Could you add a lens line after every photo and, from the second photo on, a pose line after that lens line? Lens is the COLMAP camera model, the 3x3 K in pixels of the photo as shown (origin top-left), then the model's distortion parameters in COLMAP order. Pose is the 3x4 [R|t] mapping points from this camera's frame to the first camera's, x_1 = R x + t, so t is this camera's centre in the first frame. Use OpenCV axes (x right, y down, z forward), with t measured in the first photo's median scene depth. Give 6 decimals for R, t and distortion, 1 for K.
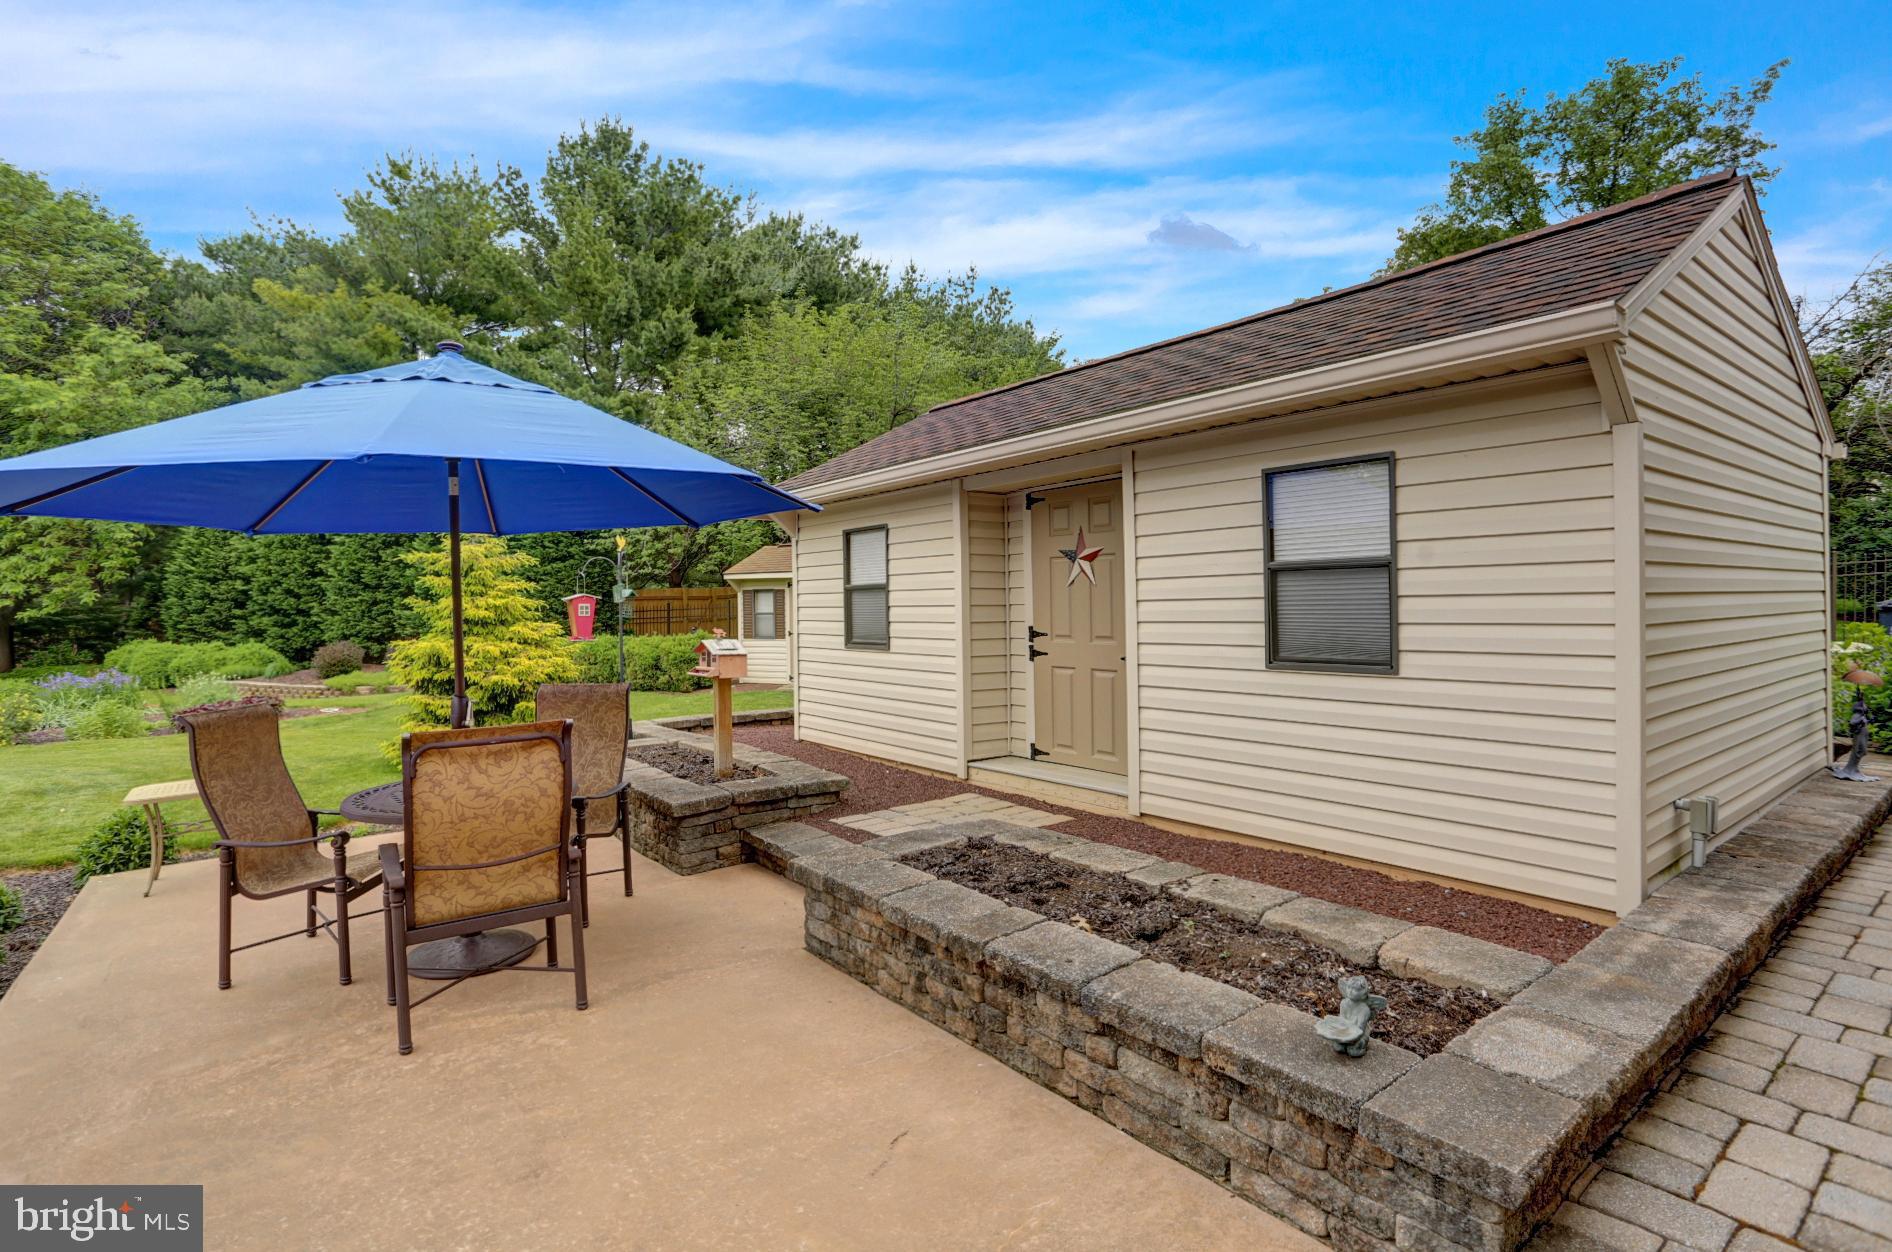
lens RADIAL K [[931.2, 0, 946.0], [0, 931.2, 626.0], [0, 0, 1]] dist [-0.063826, 0.027596]
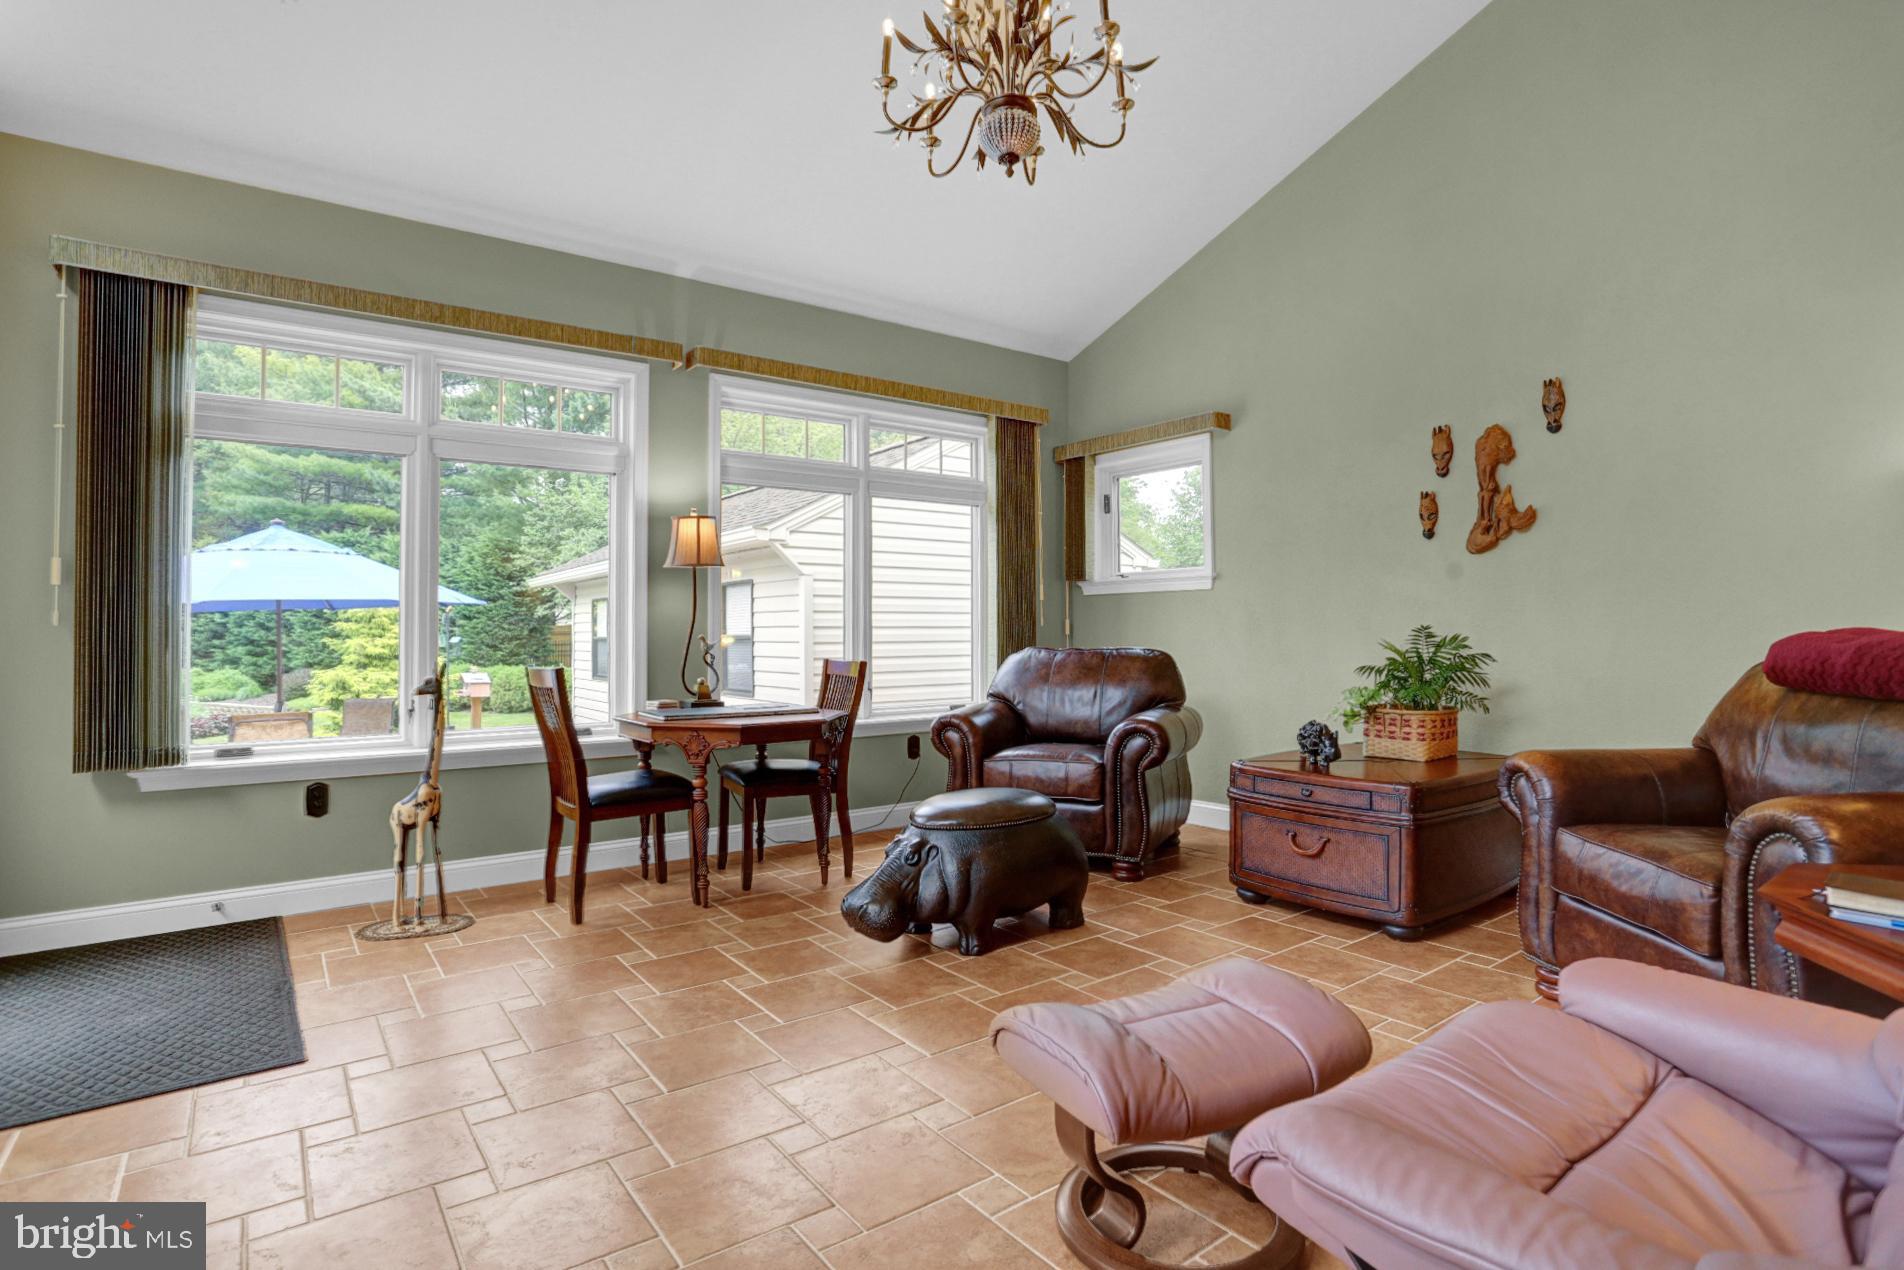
lens RADIAL K [[952.5, 0, 955.2], [0, 952.5, 642.9], [0, 0, 1]] dist [-0.041045, 0.000419]
pose [[0.999945, 0.008868, -0.005578, 0.159233], [-0.008952, 0.999844, -0.015203, -0.005411], [0.005442, 0.015252, 0.999869, -0.168320]]
